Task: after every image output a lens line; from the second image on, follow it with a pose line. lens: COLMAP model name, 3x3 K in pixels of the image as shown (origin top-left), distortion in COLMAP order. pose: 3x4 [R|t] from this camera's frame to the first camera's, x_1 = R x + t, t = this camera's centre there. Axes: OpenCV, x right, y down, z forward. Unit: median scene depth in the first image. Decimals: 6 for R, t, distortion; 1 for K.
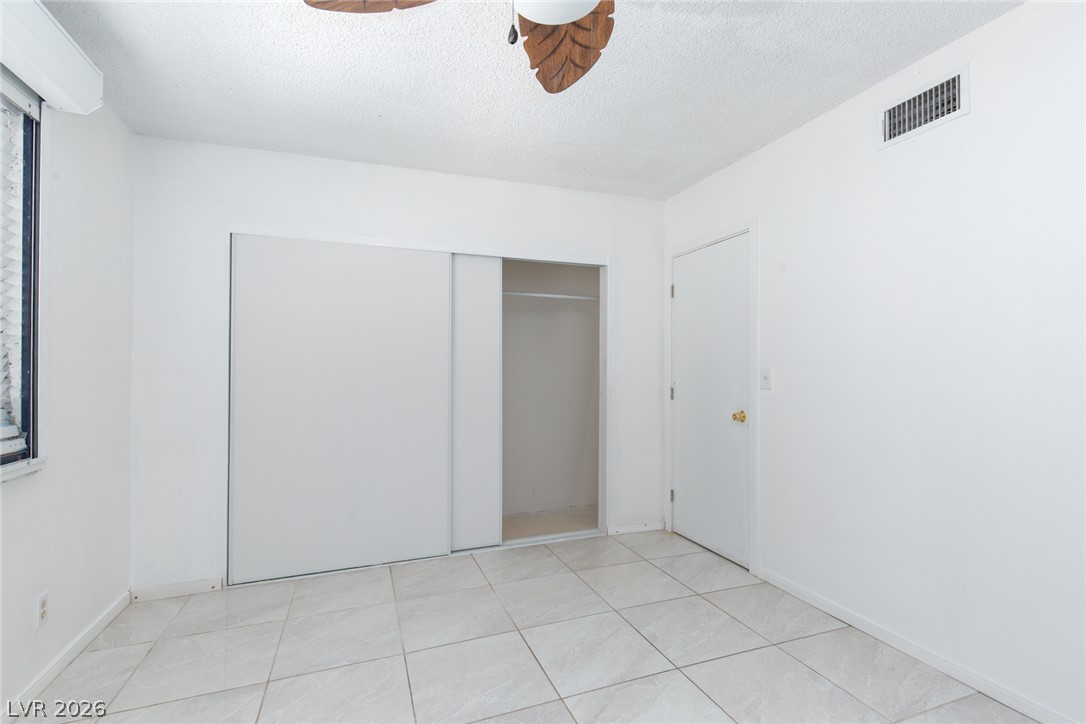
lens RADIAL K [[495.4, 0, 546.4], [0, 495.4, 362.5], [0, 0, 1]] dist [0.009084, -0.002199]
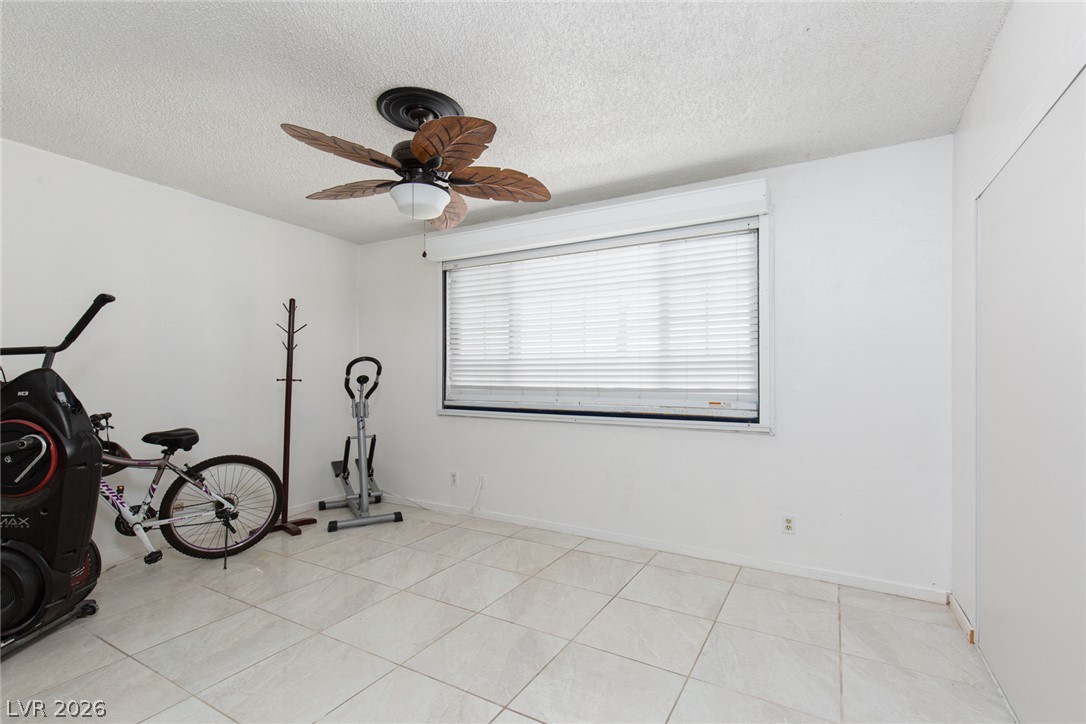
lens RADIAL K [[495.4, 0, 549.5], [0, 495.4, 369.6], [0, 0, 1]] dist [0.009084, -0.002199]
pose [[-0.778705, -0.002449, -0.627385, 0.506070], [0.015438, 0.999615, -0.023064, 0.028992], [0.627200, -0.027645, -0.778367, 1.588923]]
